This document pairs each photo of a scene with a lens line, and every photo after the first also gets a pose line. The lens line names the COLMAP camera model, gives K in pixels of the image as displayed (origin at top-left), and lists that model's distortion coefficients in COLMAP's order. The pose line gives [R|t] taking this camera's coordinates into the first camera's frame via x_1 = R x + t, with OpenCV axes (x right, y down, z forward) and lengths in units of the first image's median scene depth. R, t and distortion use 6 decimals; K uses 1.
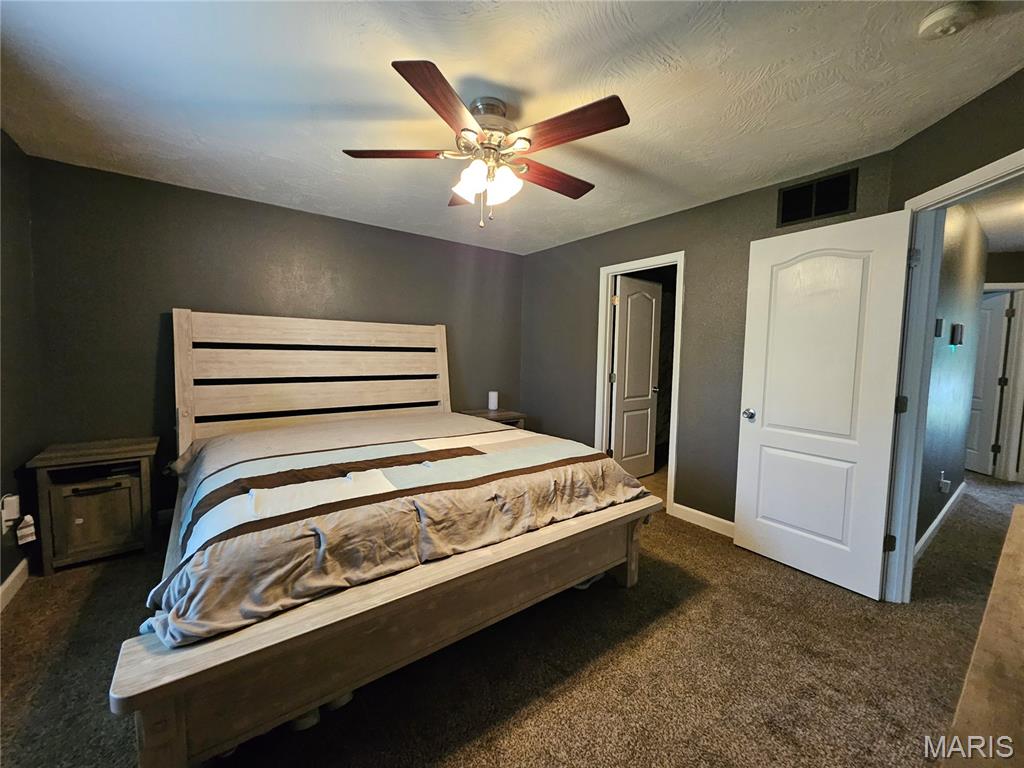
lens RADIAL K [[403.5, 0, 509.4], [0, 403.5, 380.7], [0, 0, 1]] dist [0.003240, 0.000162]
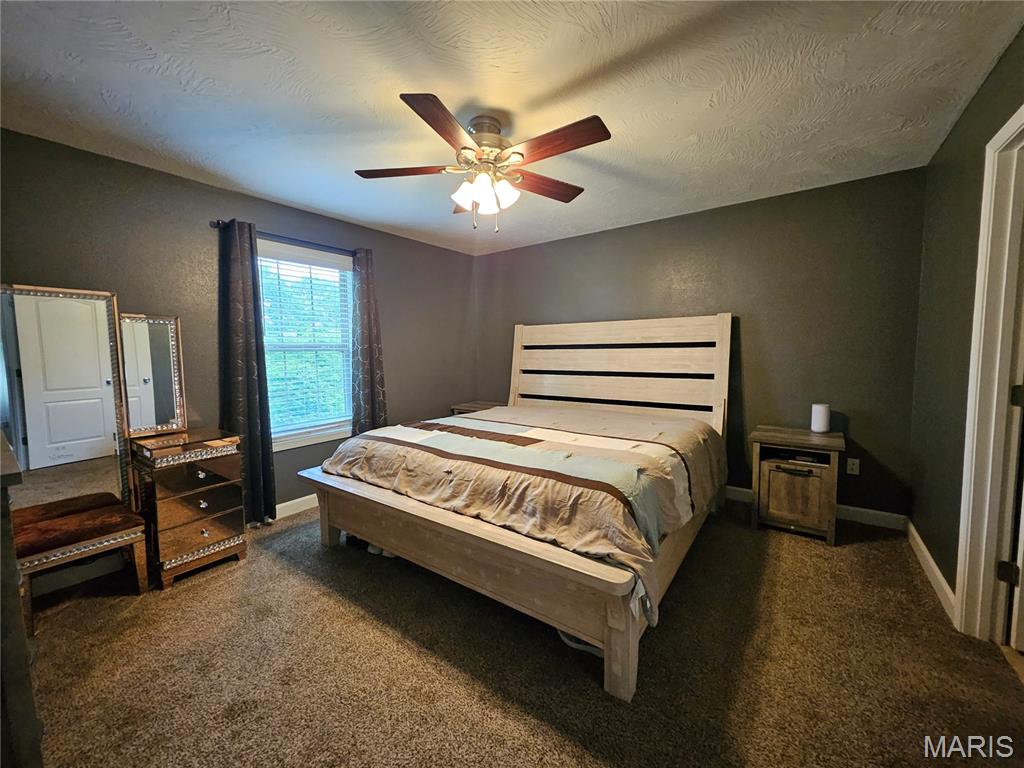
lens RADIAL K [[403.5, 0, 509.5], [0, 403.5, 382.7], [0, 0, 1]] dist [0.003240, 0.000162]
pose [[0.288907, 0.055218, -0.955763, 0.983589], [-0.050568, 0.997822, 0.042362, -0.023951], [0.956021, 0.036093, 0.291070, 0.719219]]
